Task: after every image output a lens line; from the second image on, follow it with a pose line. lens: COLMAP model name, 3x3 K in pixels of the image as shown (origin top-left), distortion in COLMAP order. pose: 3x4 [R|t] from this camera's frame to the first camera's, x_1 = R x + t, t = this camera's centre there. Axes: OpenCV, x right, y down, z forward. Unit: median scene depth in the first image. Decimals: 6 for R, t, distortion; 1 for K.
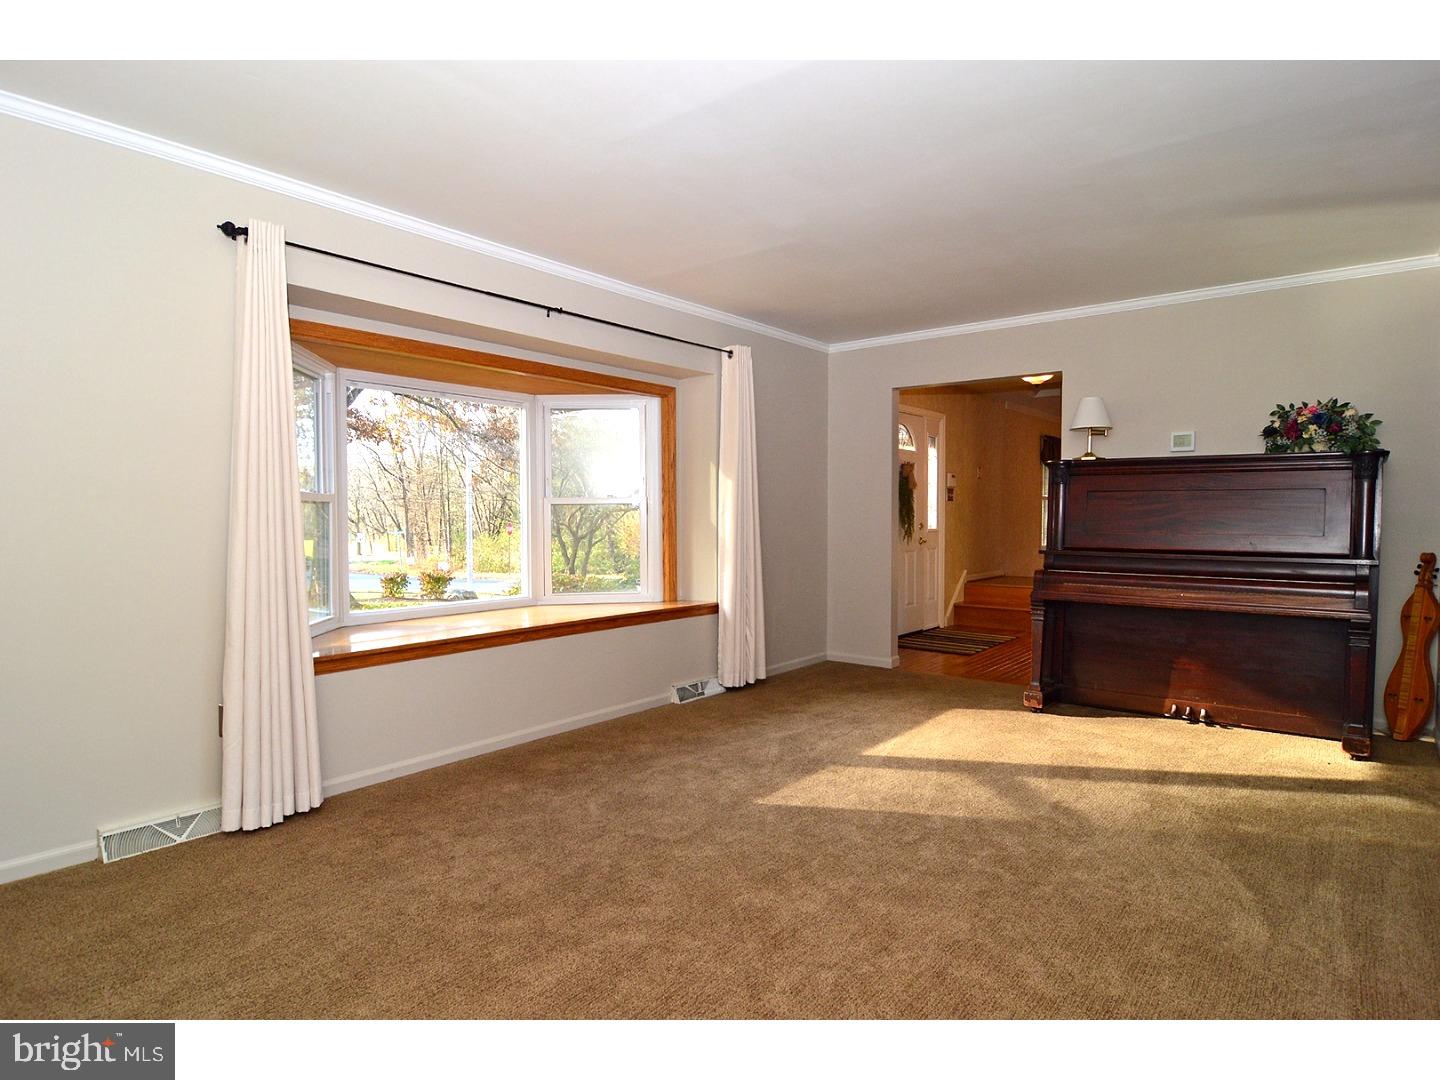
lens RADIAL K [[799.4, 0, 708.2], [0, 799.4, 539.7], [0, 0, 1]] dist [-0.004910, -0.002615]
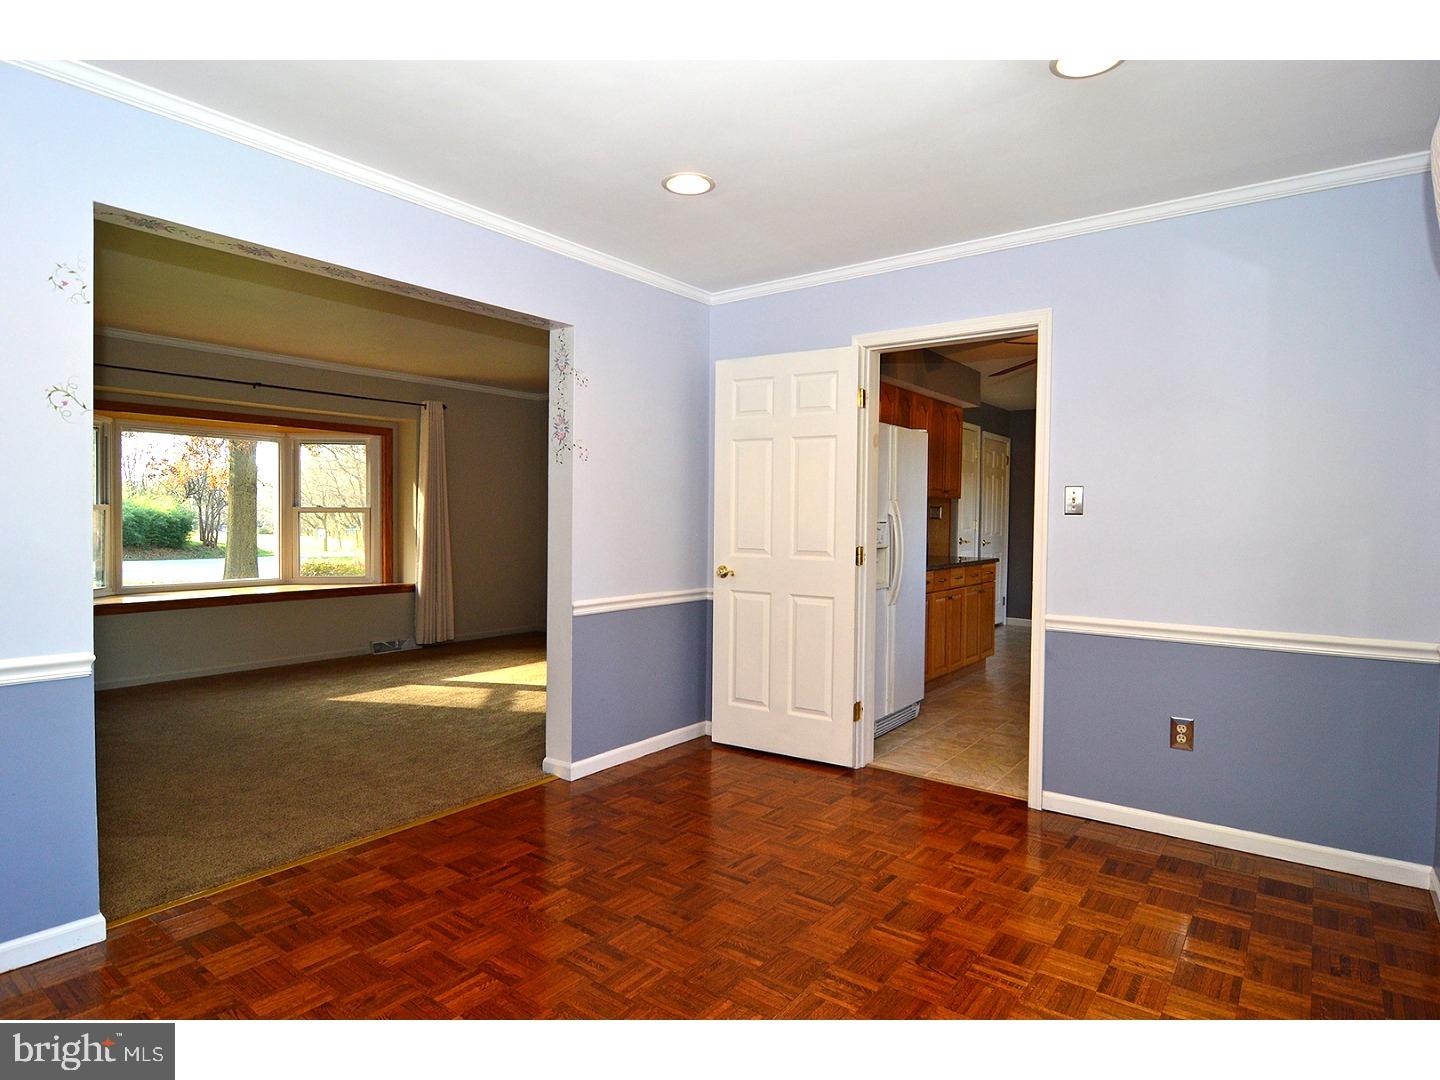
lens RADIAL K [[799.4, 0, 708.2], [0, 799.4, 539.7], [0, 0, 1]] dist [-0.004910, -0.002615]
pose [[0.999768, 0.009511, 0.019349, 0.606059], [-0.009538, 0.999954, 0.001264, -0.006776], [-0.019336, -0.001448, 0.999812, -0.493985]]
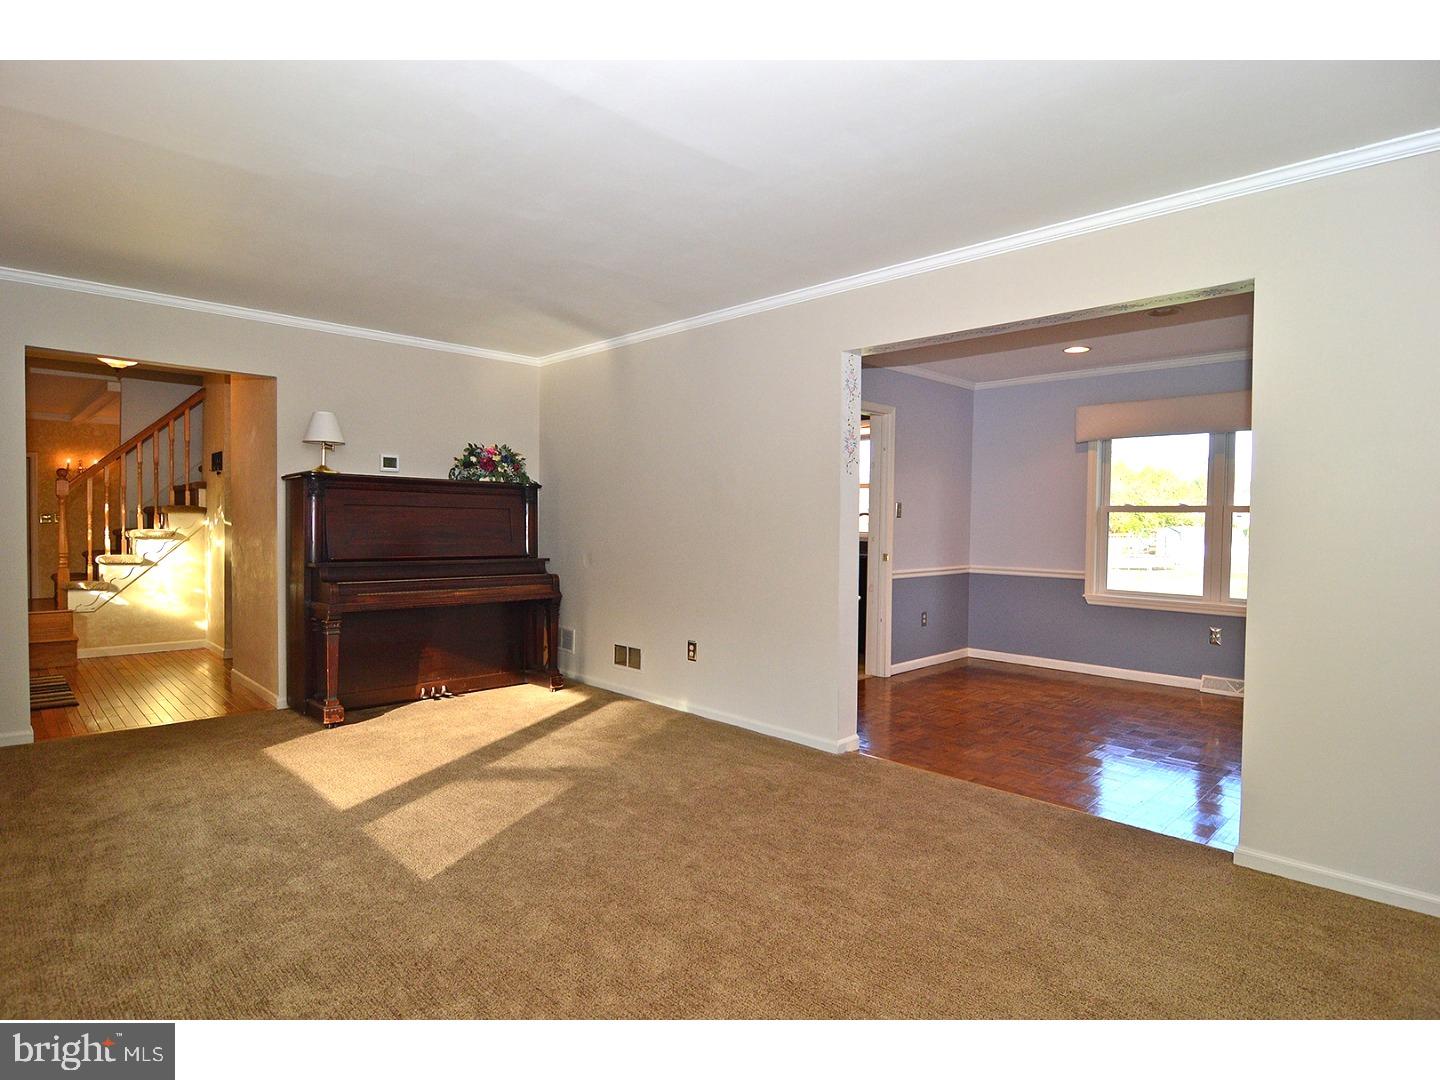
lens RADIAL K [[799.4, 0, 708.2], [0, 799.4, 539.7], [0, 0, 1]] dist [-0.004910, -0.002615]
pose [[0.125604, -0.025638, 0.991749, -0.579761], [0.020742, 0.999515, 0.023212, -0.034460], [-0.991864, 0.017655, 0.126075, 0.468621]]
